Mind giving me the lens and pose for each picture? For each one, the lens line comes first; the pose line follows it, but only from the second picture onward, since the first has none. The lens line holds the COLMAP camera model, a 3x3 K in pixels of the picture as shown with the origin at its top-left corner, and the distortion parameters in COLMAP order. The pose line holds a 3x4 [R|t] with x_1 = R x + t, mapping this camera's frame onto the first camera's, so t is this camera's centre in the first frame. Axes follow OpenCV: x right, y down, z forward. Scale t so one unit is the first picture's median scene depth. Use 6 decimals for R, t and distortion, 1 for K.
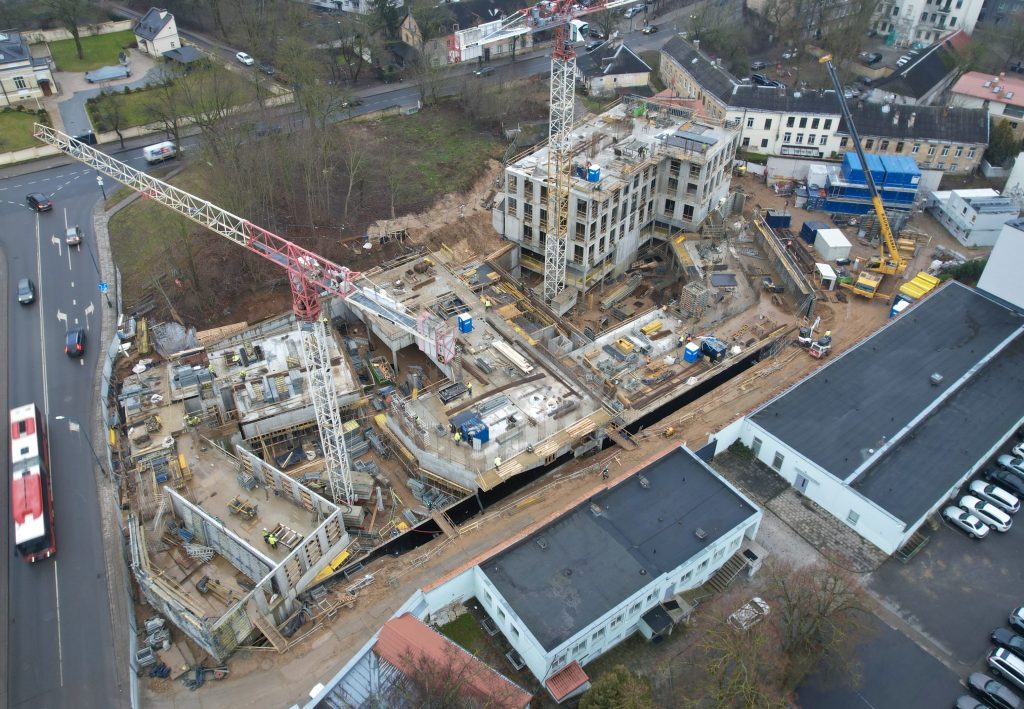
lens RADIAL K [[778.0, 0, 481.6], [0, 778.0, 335.6], [0, 0, 1]] dist [-0.065636, 0.057710]
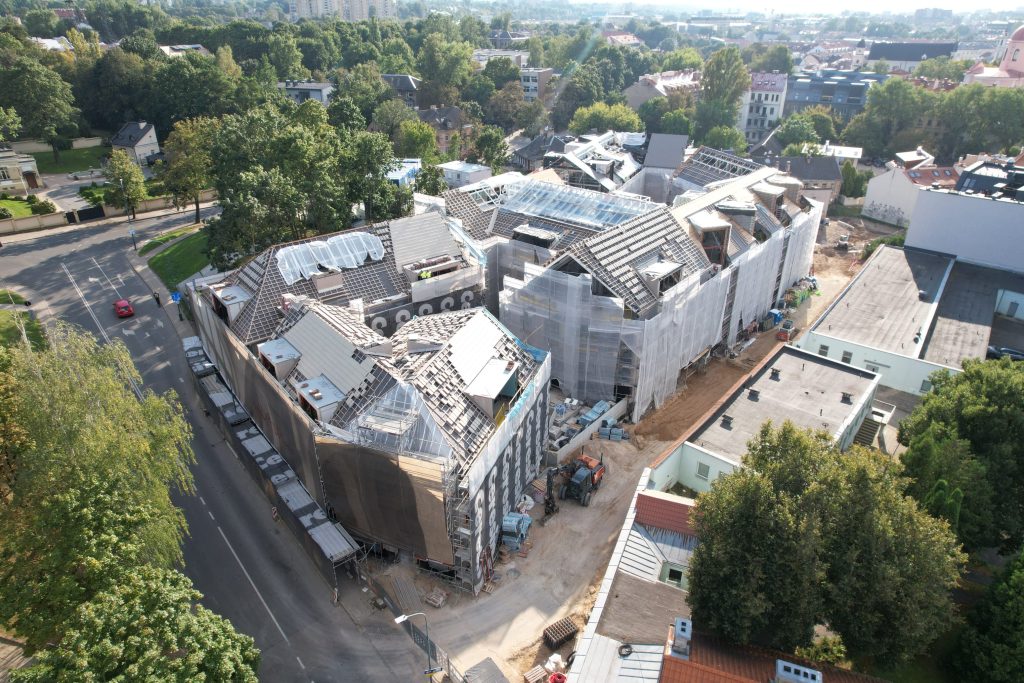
lens RADIAL K [[655.5, 0, 511.8], [0, 655.5, 345.3], [0, 0, 1]] dist [-0.066175, 0.054424]
pose [[0.964706, -0.105631, 0.241216, -0.191789], [0.148966, 0.974273, -0.169122, 0.131151], [-0.217146, 0.199085, 0.955622, 0.096951]]
